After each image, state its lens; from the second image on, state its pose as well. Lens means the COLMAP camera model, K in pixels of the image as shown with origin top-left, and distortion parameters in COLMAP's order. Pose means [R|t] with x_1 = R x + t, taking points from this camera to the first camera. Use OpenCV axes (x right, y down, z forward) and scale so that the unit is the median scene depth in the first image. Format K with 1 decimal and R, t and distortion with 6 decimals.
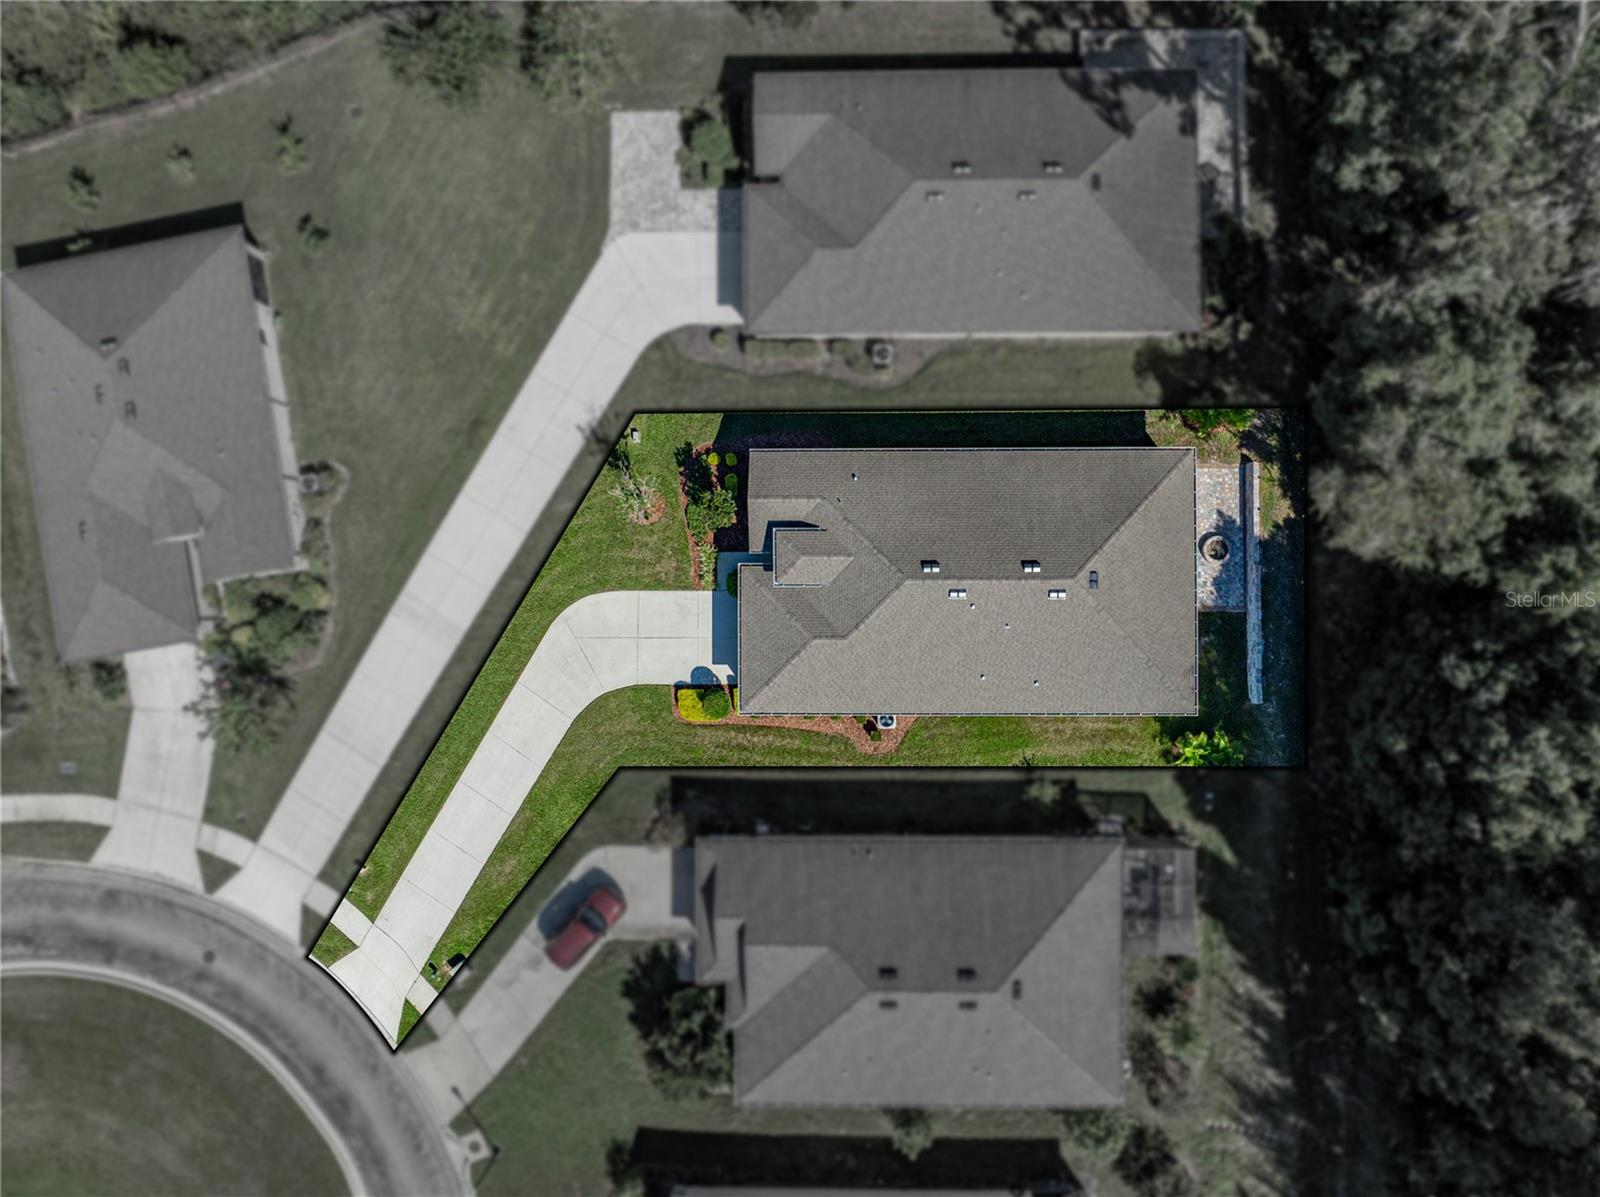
lens RADIAL K [[1133.8, 0, 800.0], [0, 1133.8, 598.5], [0, 0, 1]] dist [-0.043002, 0.000965]
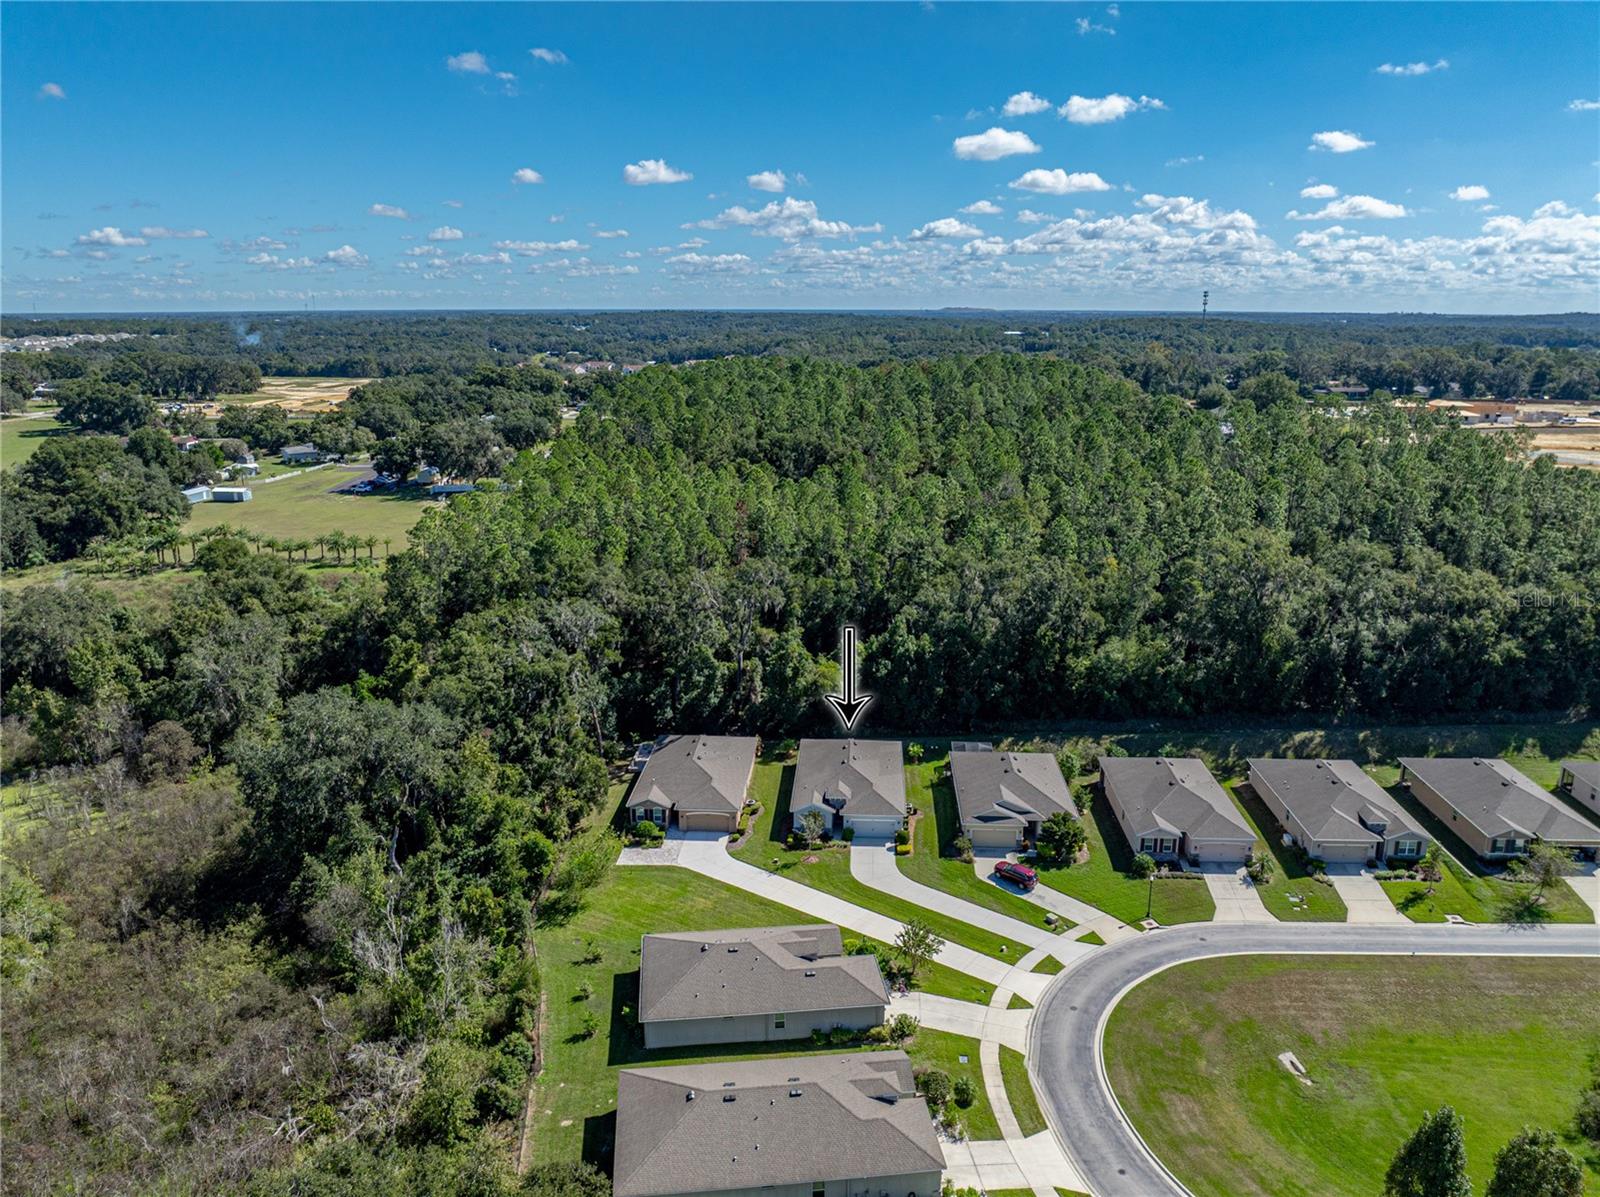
lens RADIAL K [[1133.8, 0, 800.0], [0, 1133.8, 598.5], [0, 0, 1]] dist [-0.043002, 0.000965]
pose [[0.059462, -0.214509, 0.974910, -2.049419], [0.998161, 0.024305, -0.055533, 0.003826], [-0.011783, 0.976420, 0.215560, 0.080579]]
